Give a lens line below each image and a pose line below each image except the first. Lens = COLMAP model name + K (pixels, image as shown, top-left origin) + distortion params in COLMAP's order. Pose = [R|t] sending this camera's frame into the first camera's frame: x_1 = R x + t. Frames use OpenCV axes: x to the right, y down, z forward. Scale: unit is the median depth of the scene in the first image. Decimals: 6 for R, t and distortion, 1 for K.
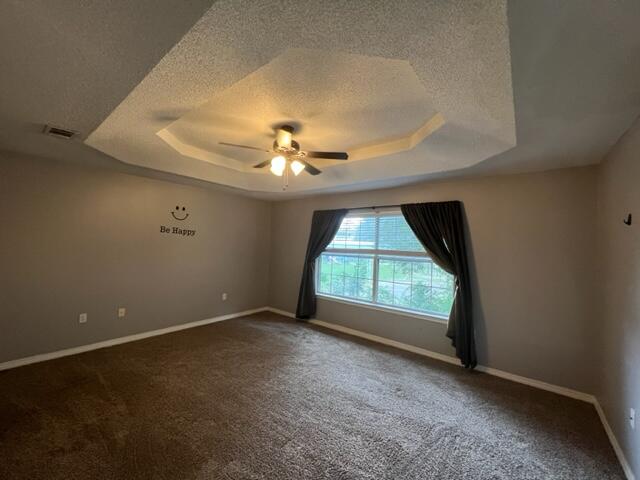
lens RADIAL K [[256.0, 0, 319.4], [0, 256.0, 239.4], [0, 0, 1]] dist [-0.002155, 0.000194]
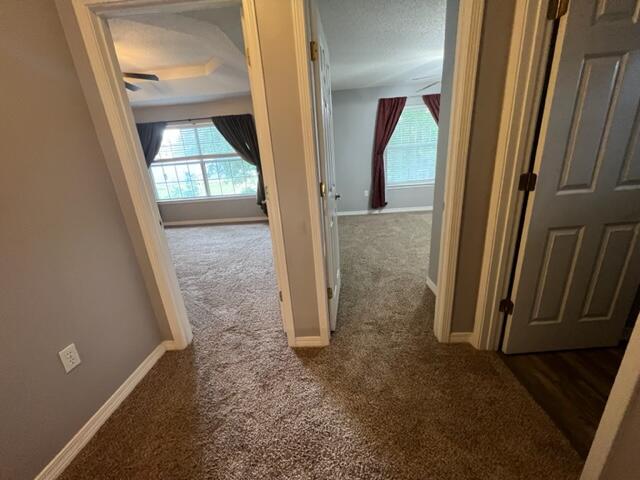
lens RADIAL K [[256.0, 0, 321.7], [0, 256.0, 241.3], [0, 0, 1]] dist [-0.002155, 0.000194]
pose [[0.797872, -0.272193, 0.537877, -0.104740], [0.085597, 0.934371, 0.345867, 0.052738], [-0.596719, -0.229917, 0.768807, -0.473511]]
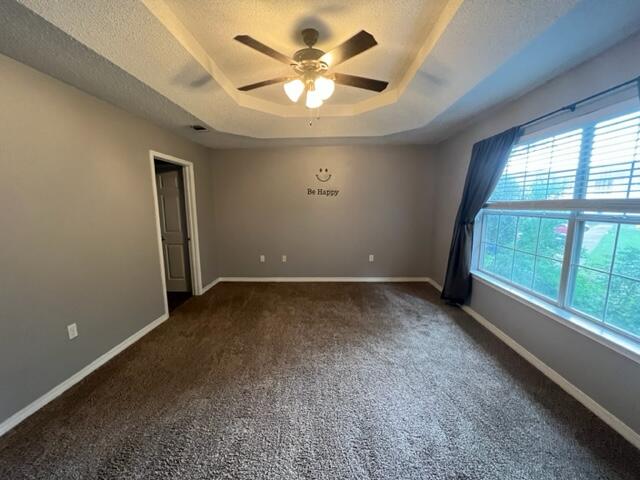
lens RADIAL K [[256.0, 0, 321.6], [0, 256.0, 241.5], [0, 0, 1]] dist [-0.002155, 0.000194]
pose [[0.597704, 0.078294, -0.797885, 0.342703], [0.048116, 0.989923, 0.133182, 0.031518], [0.800271, -0.117995, 0.587914, 0.362931]]
